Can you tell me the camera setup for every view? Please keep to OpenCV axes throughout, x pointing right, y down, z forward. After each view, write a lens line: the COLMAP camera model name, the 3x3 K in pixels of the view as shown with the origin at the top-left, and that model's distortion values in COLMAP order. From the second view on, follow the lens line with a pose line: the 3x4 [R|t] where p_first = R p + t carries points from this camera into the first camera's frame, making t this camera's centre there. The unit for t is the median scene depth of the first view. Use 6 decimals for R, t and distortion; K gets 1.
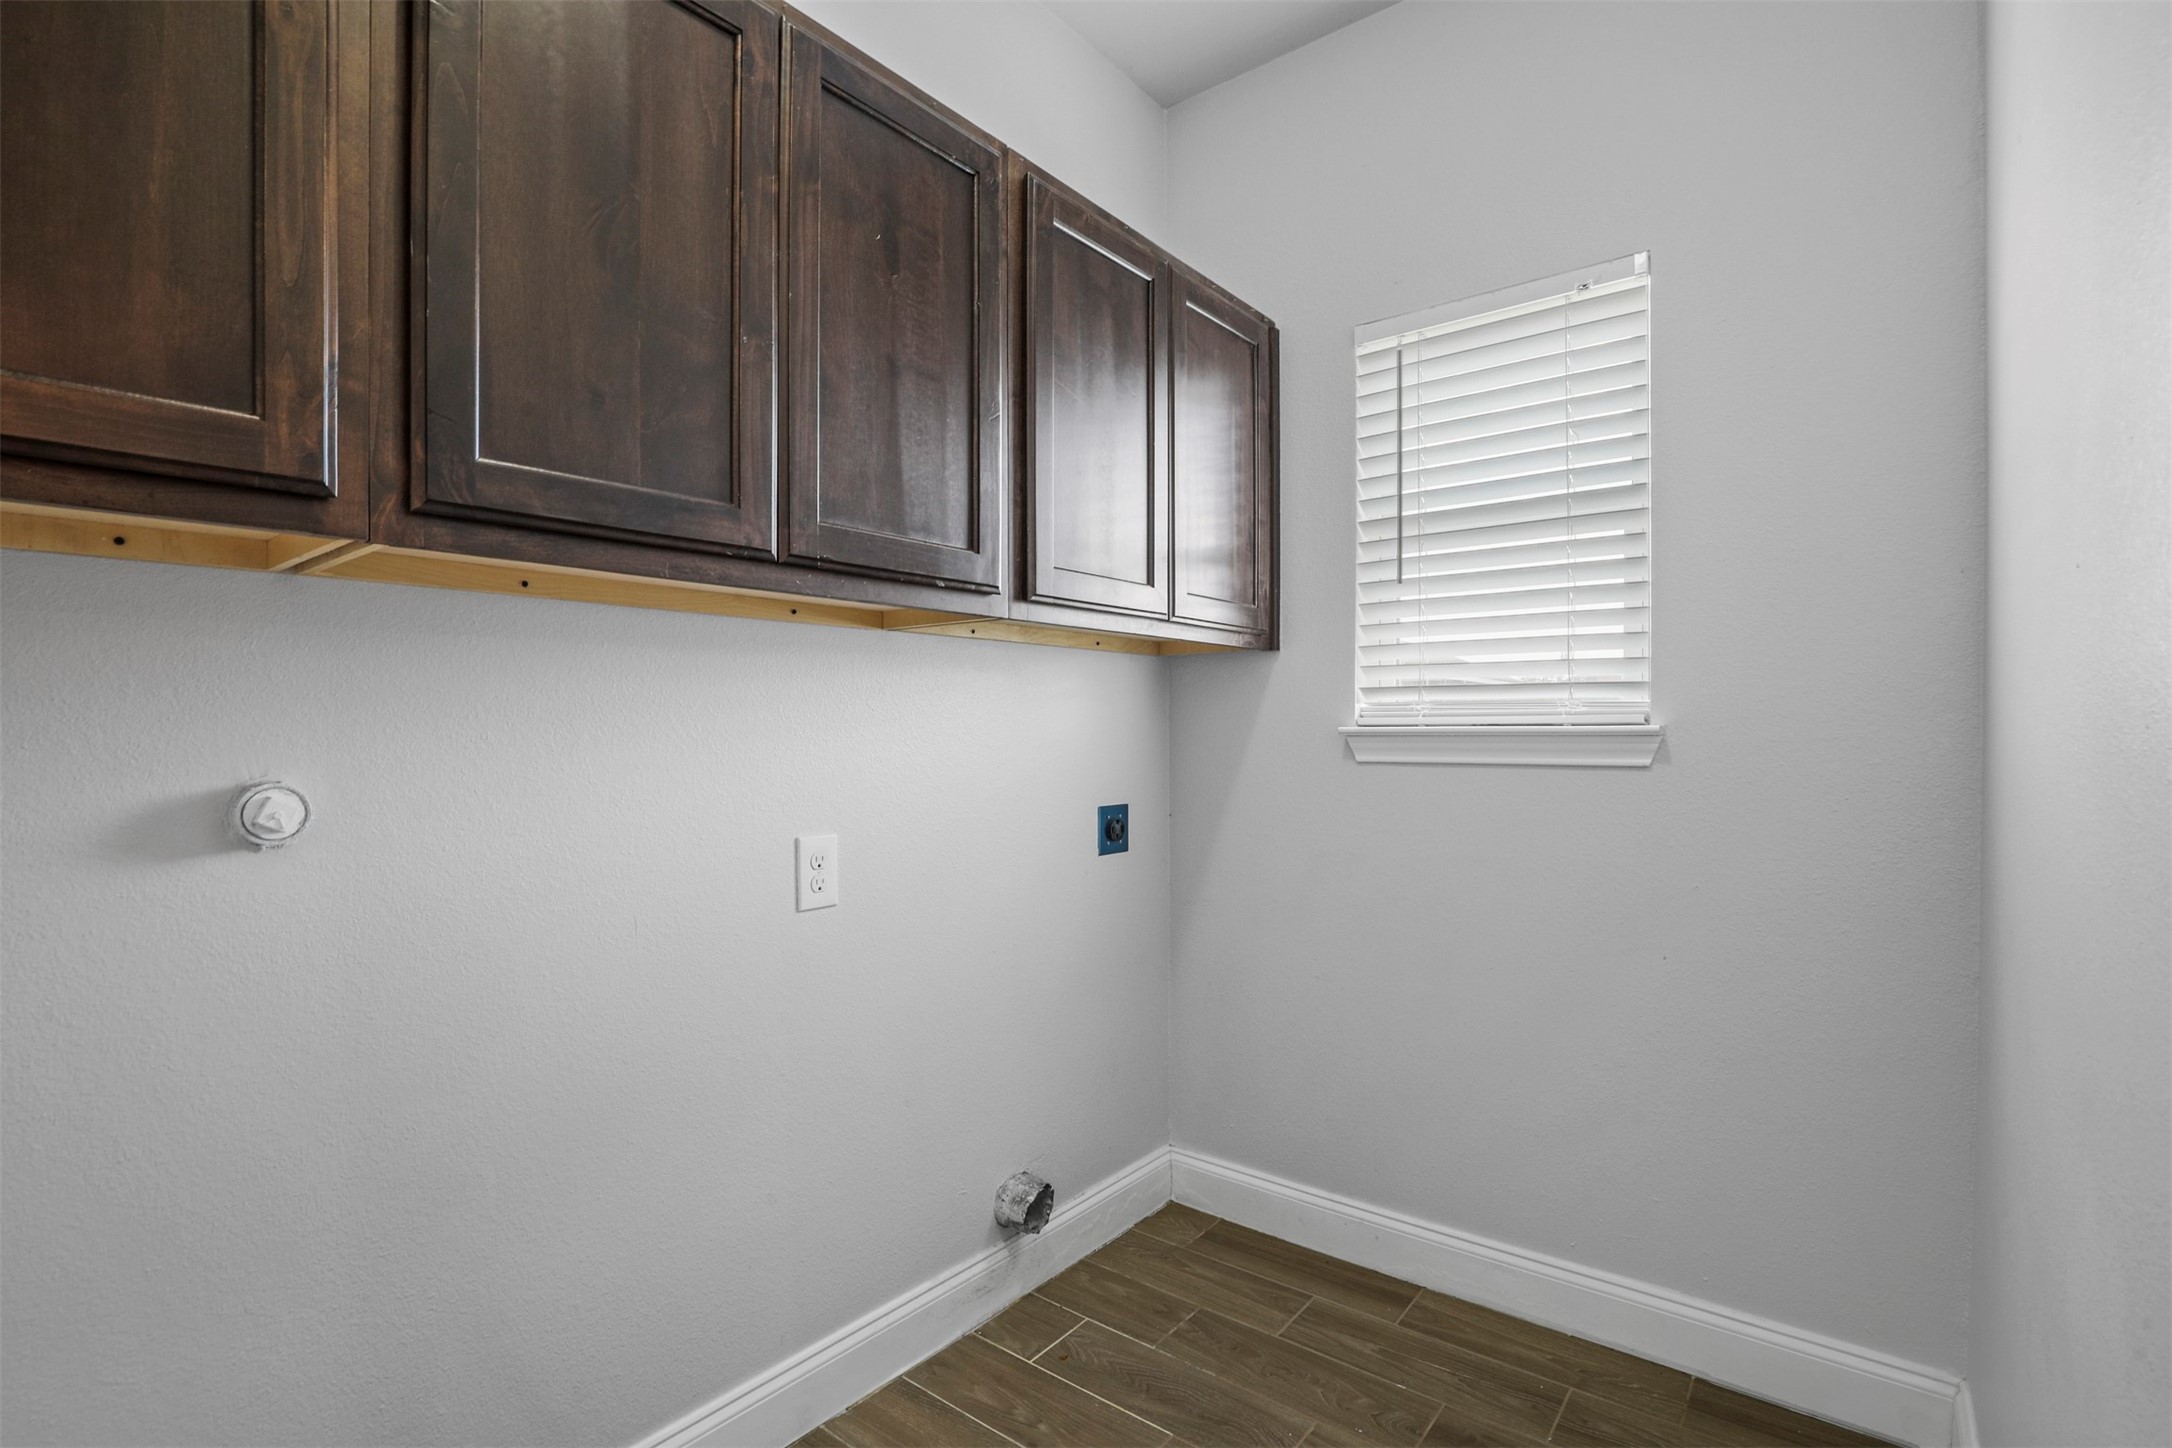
lens RADIAL K [[1001.7, 0, 1086.0], [0, 1001.7, 724.0], [0, 0, 1]] dist [-0.026190, 0.000077]
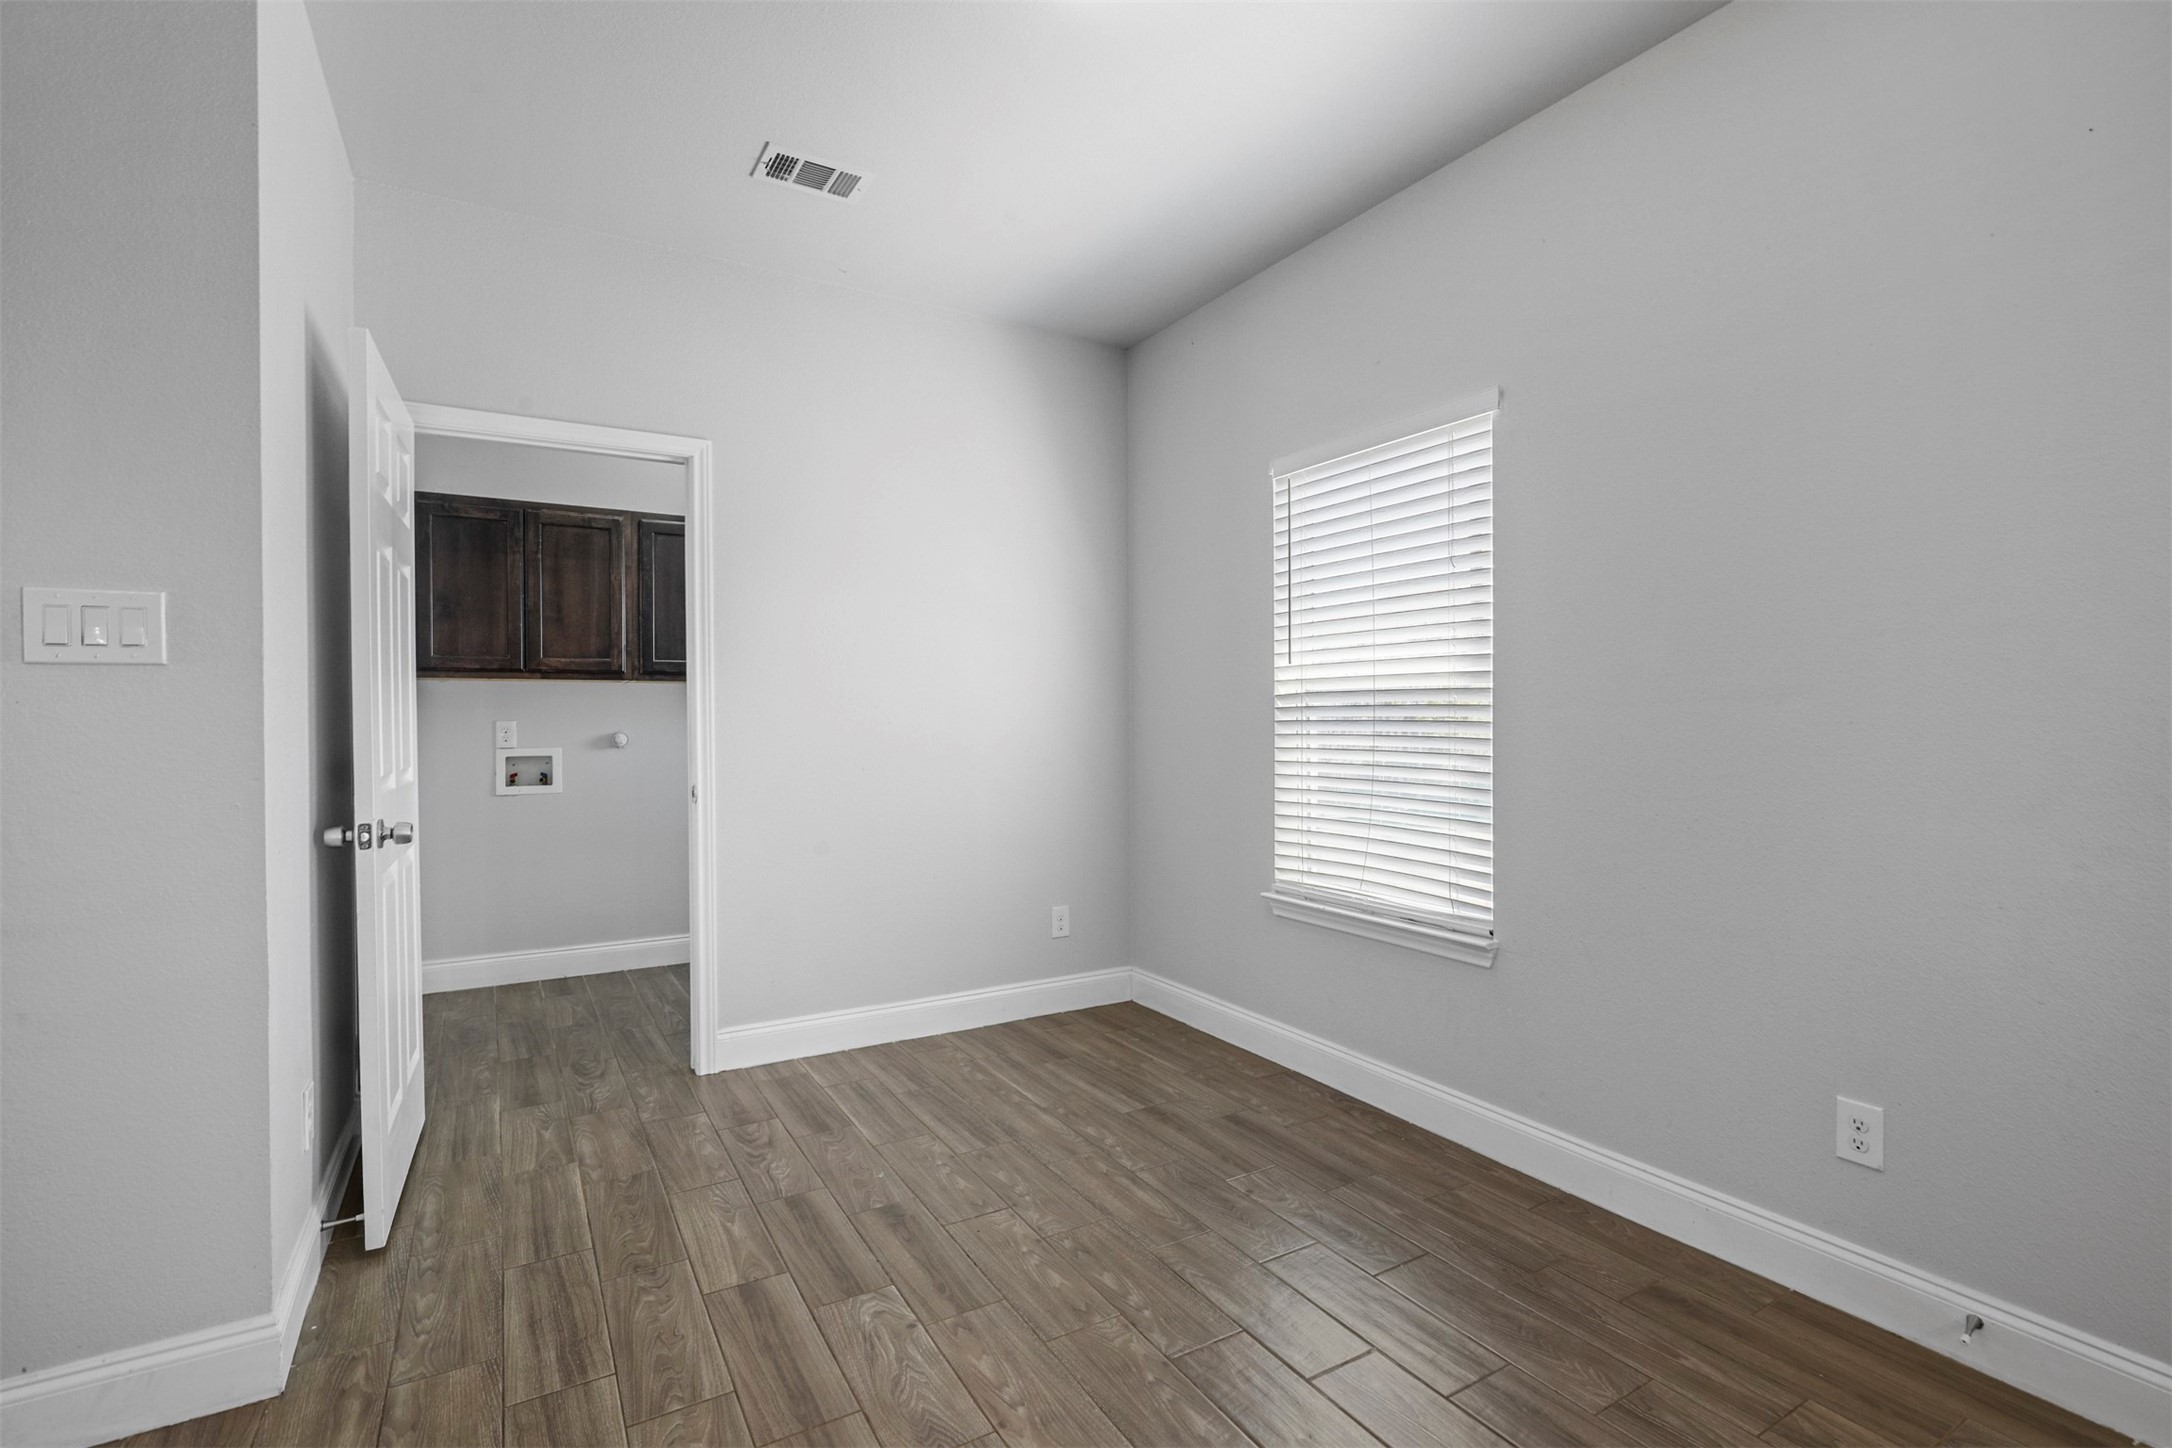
lens RADIAL K [[995.2, 0, 1086.0], [0, 995.2, 724.0], [0, 0, 1]] dist [0.023115, 0.000055]
pose [[0.934210, 0.007133, -0.356652, 2.791669], [-0.003730, 0.999941, 0.010229, -0.032365], [0.356704, -0.008226, 0.934181, -2.505539]]
